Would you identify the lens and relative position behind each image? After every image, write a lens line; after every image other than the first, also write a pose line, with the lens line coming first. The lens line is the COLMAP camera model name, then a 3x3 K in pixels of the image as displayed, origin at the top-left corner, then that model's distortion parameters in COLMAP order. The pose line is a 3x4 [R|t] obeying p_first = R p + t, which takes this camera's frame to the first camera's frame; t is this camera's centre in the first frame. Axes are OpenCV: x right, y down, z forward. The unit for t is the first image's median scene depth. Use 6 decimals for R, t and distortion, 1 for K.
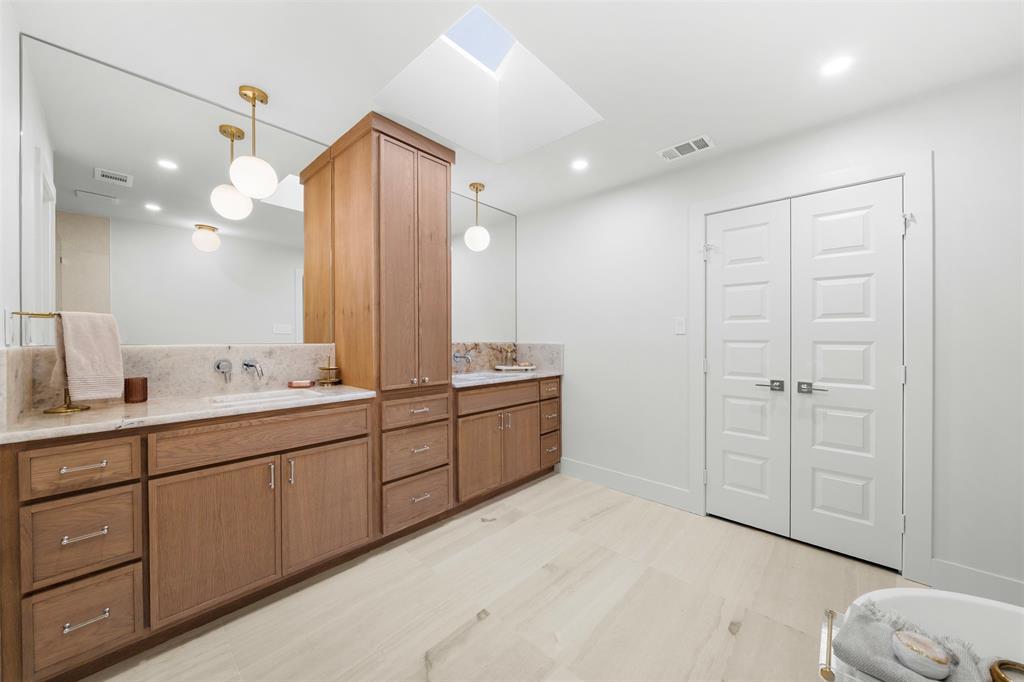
lens RADIAL K [[362.3, 0, 511.3], [0, 362.3, 336.0], [0, 0, 1]] dist [-0.003198, -0.000106]
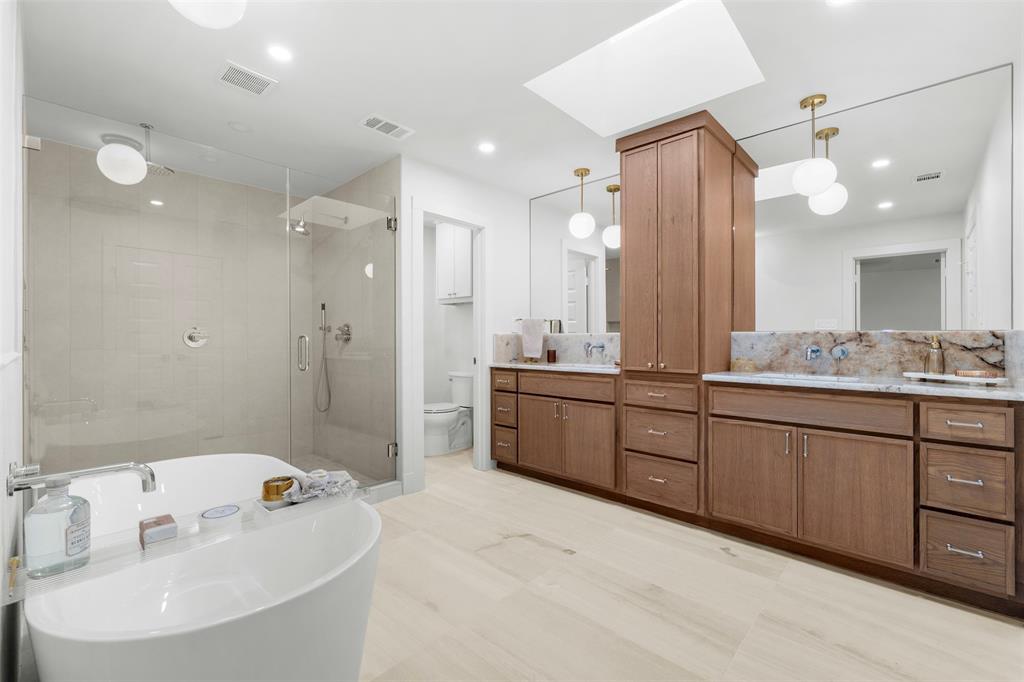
lens RADIAL K [[442.2, 0, 511.6], [0, 442.2, 343.7], [0, 0, 1]] dist [0.003000, 0.000098]
pose [[-0.005431, 0.003836, -0.999978, 1.010624], [0.002280, 0.999990, 0.003824, 0.054685], [0.999983, -0.002259, -0.005440, 0.595834]]
